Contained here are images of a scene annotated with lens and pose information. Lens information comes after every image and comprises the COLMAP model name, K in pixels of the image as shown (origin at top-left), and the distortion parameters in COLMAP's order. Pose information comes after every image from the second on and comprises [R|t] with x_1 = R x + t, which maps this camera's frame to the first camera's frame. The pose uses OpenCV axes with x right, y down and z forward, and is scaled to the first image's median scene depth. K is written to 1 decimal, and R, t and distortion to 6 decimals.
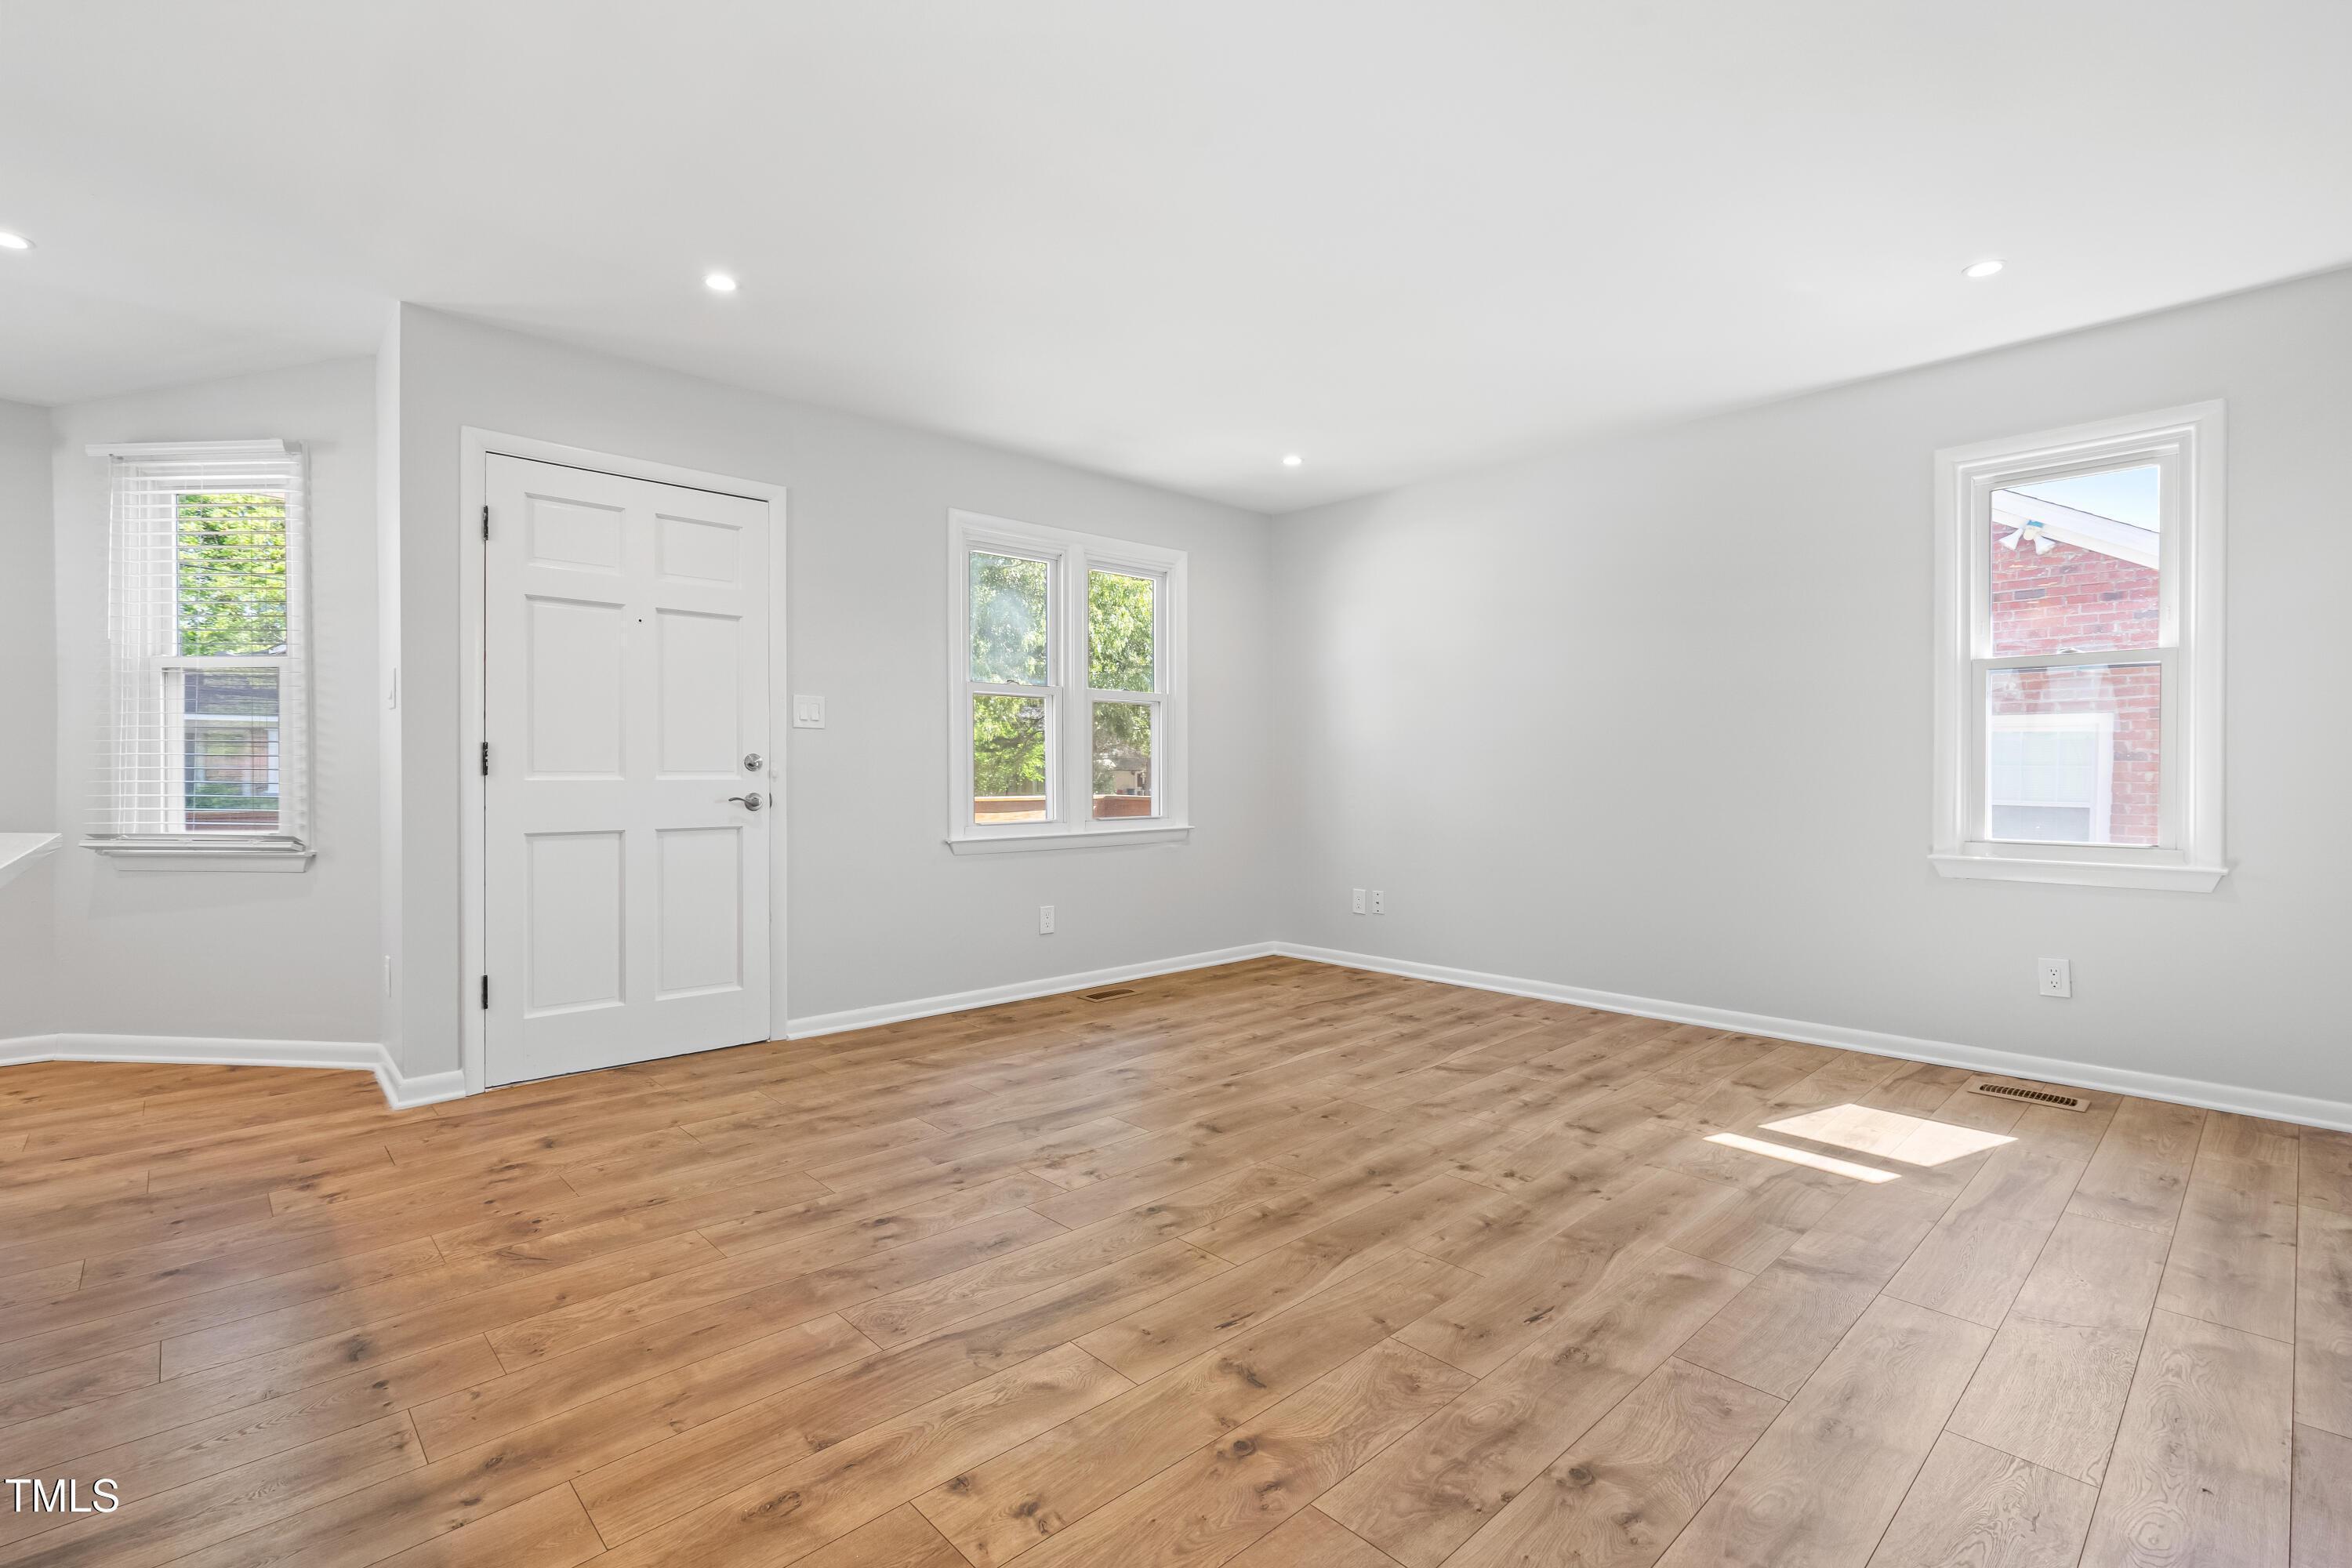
lens RADIAL K [[1063.1, 0, 1185.5], [0, 1063.1, 785.6], [0, 0, 1]] dist [-0.004250, 0.001102]
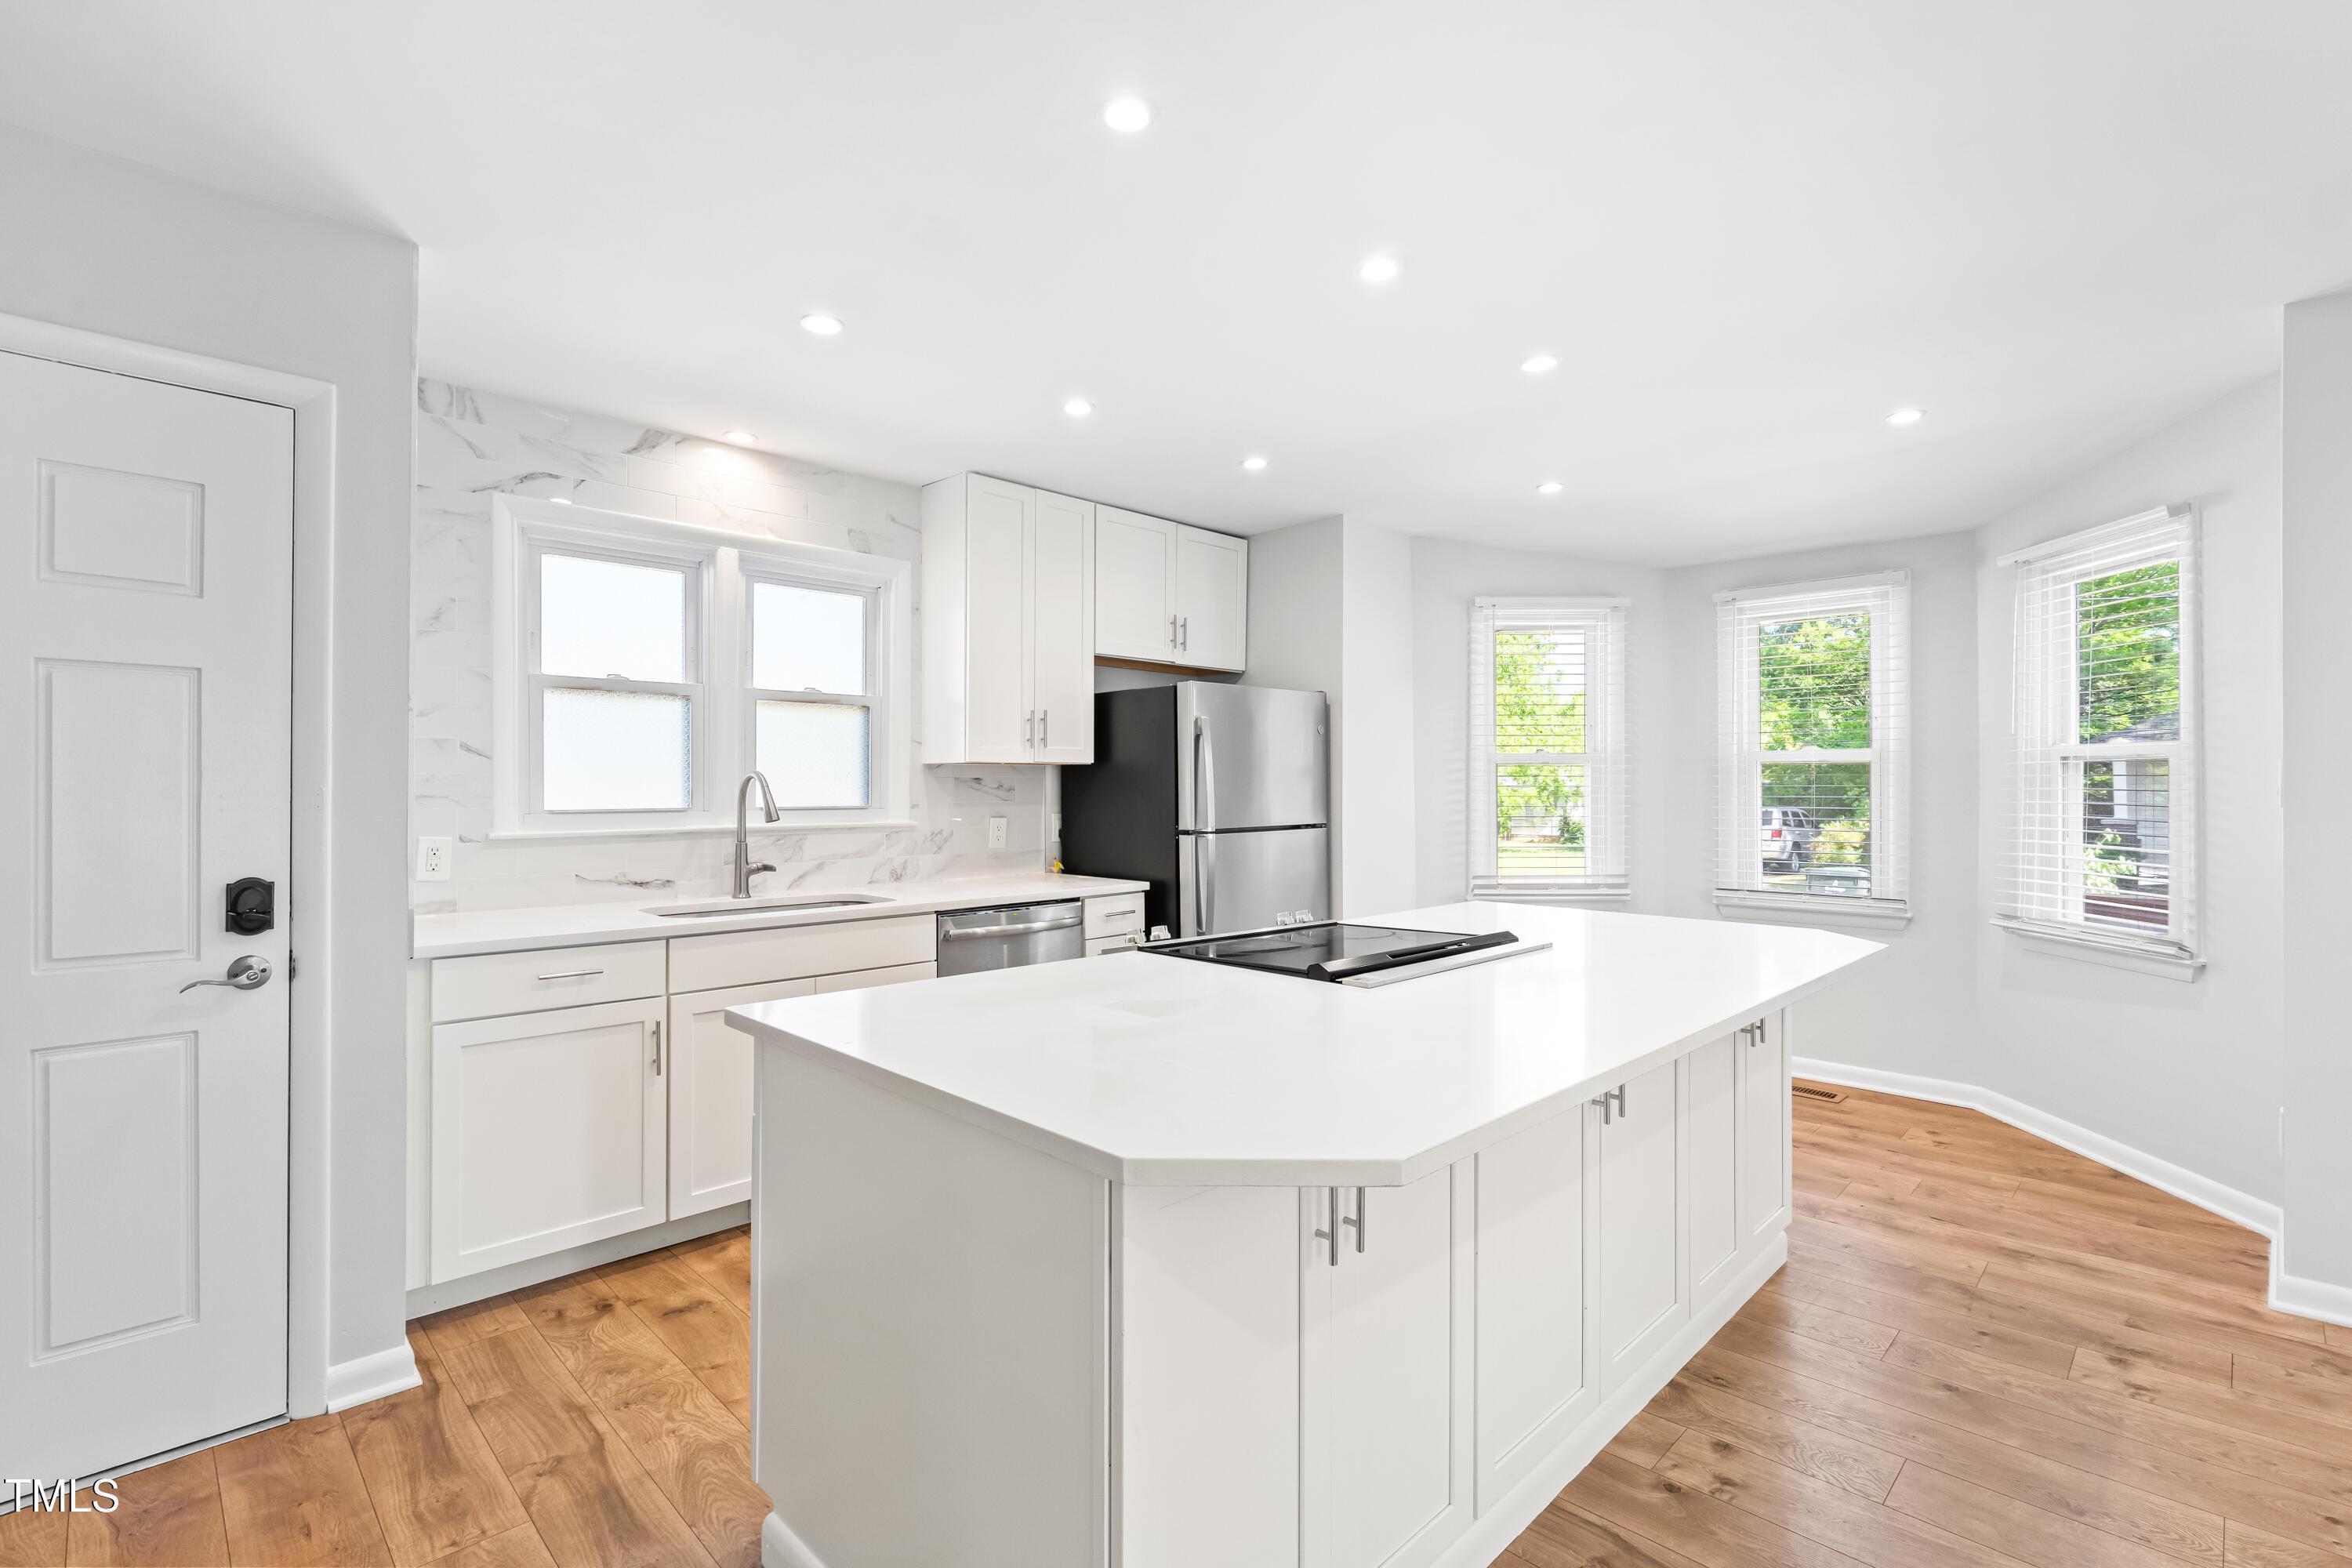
lens RADIAL K [[1063.1, 0, 1190.0], [0, 1063.1, 795.4], [0, 0, 1]] dist [-0.004250, 0.001102]
pose [[0.024950, 0.004528, -0.999678, 0.039174], [-0.012045, 0.999919, 0.004228, -0.083366], [0.999616, 0.011935, 0.025002, 0.168365]]
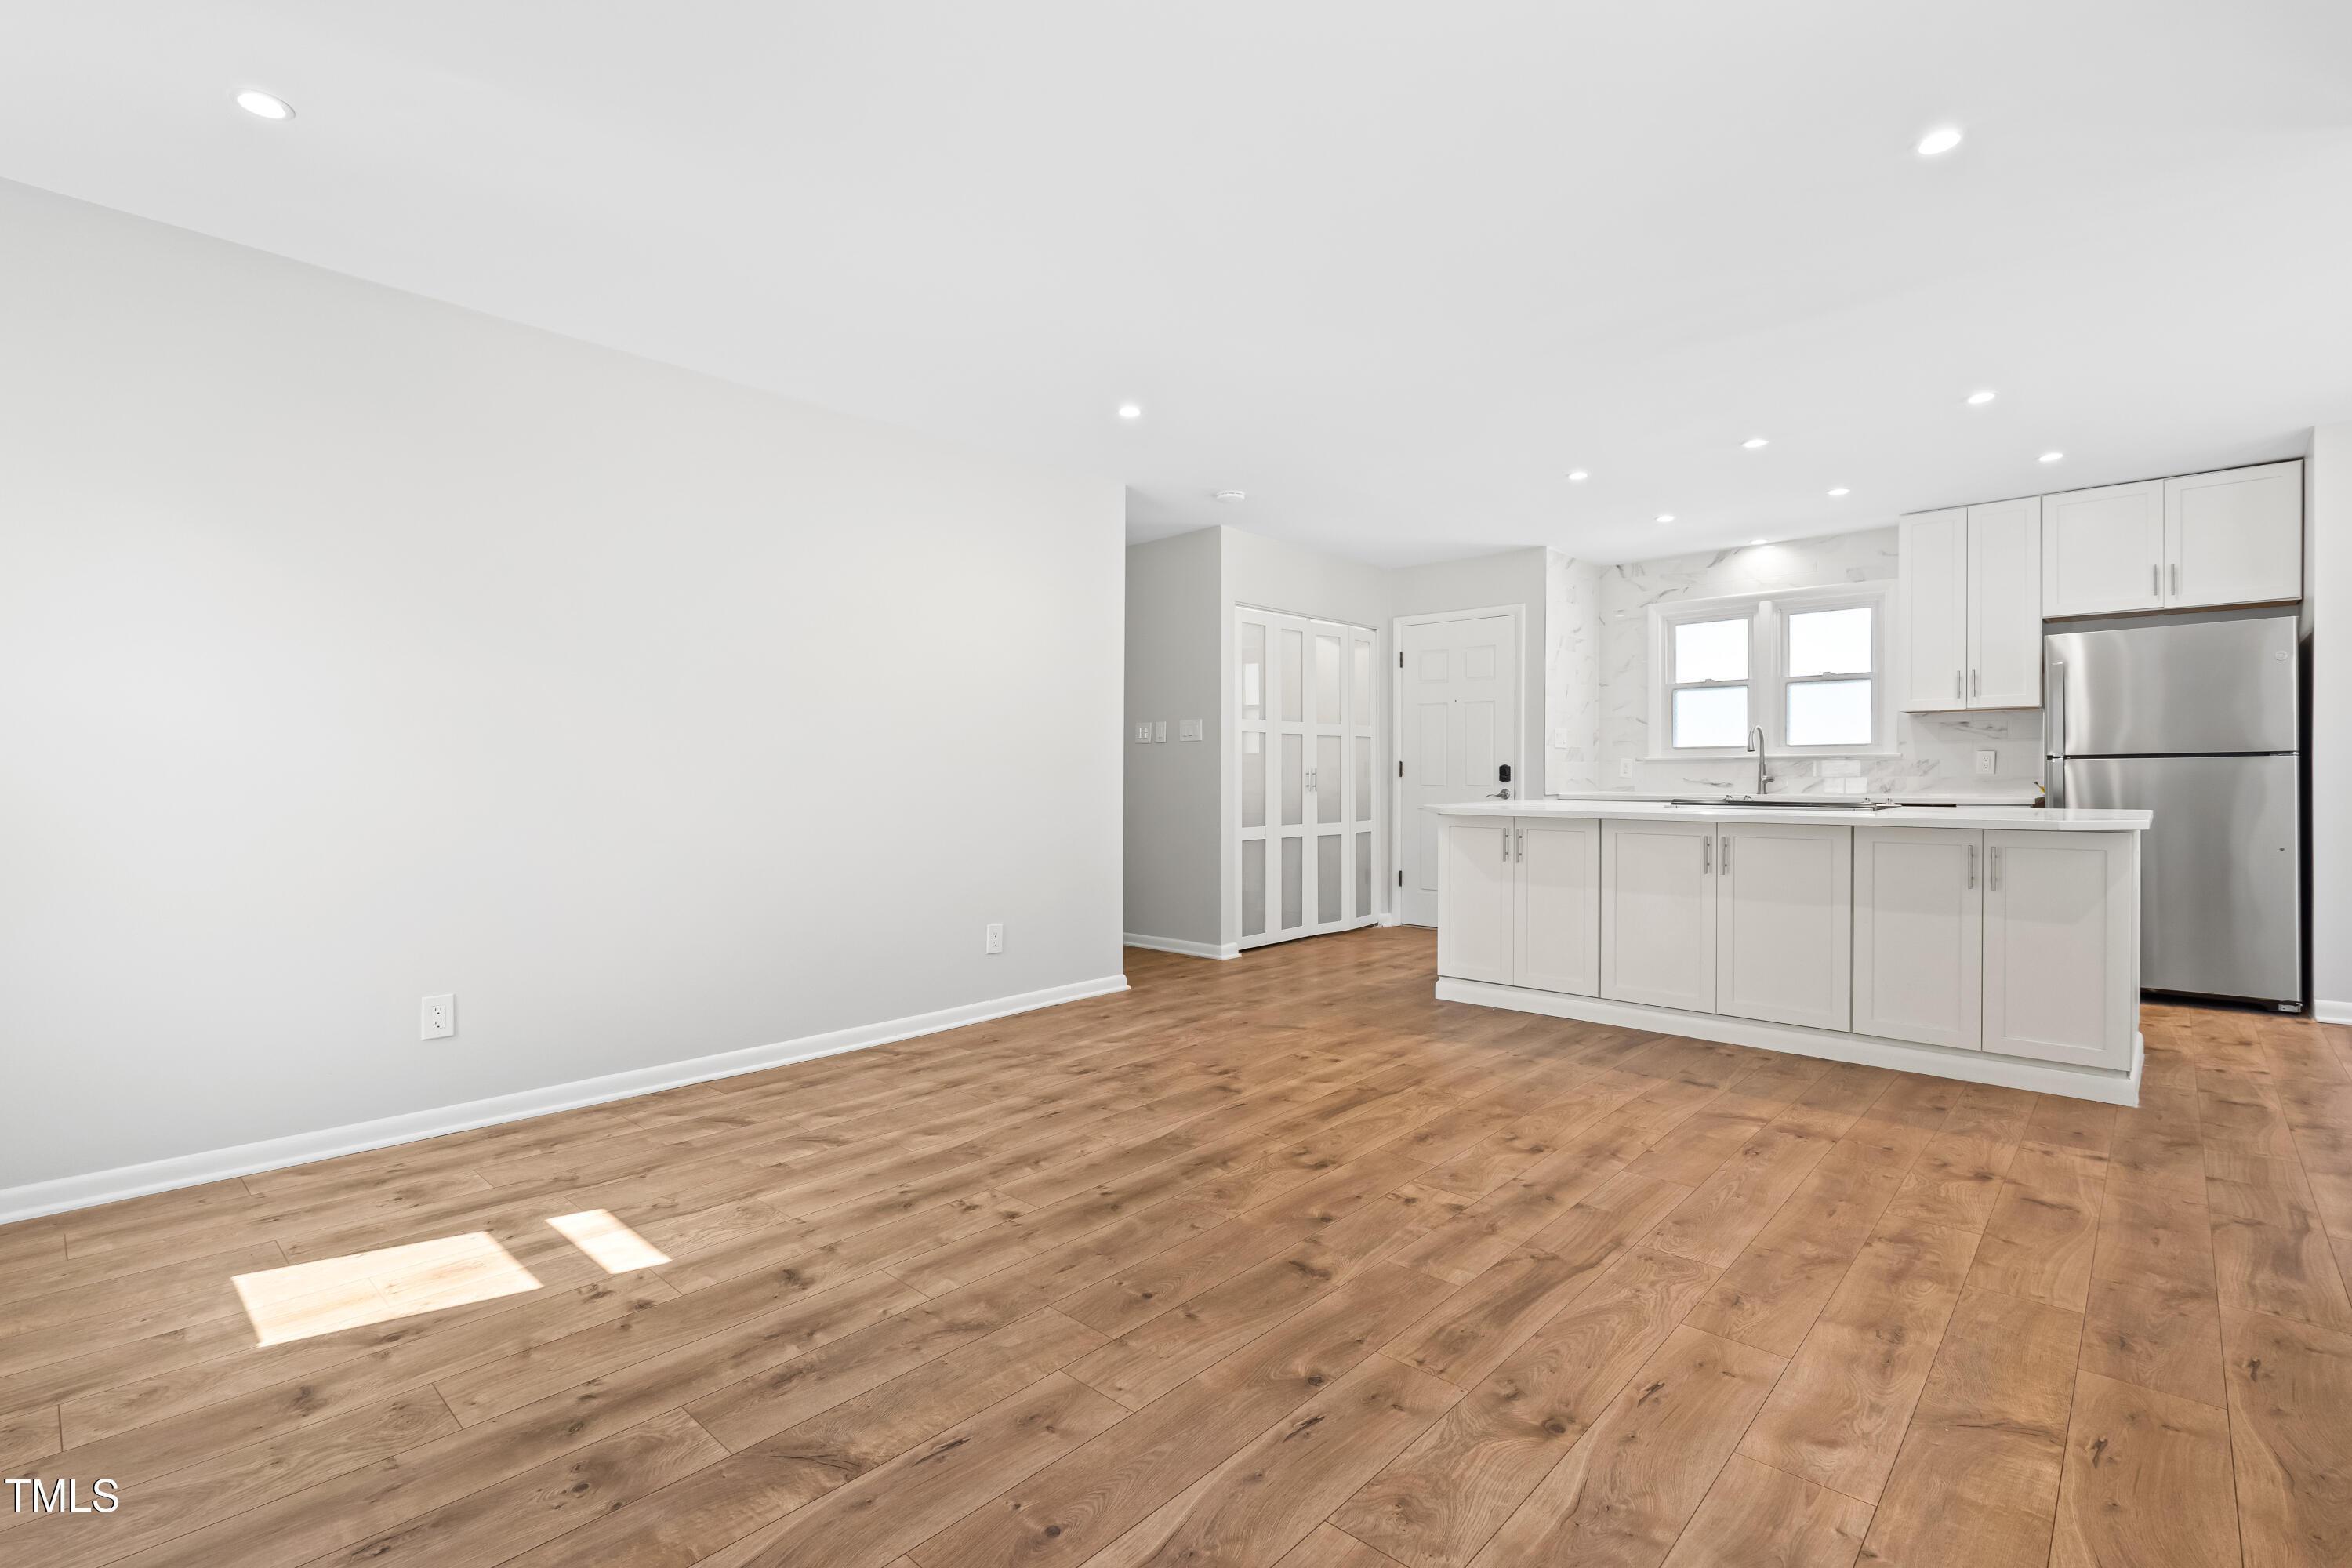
lens RADIAL K [[1063.1, 0, 1179.2], [0, 1063.1, 780.3], [0, 0, 1]] dist [-0.004250, 0.001102]
pose [[-0.997782, 0.004071, -0.066436, 0.167067], [0.002742, 0.999795, 0.020083, -0.031253], [0.066504, 0.019856, -0.997589, 1.802136]]
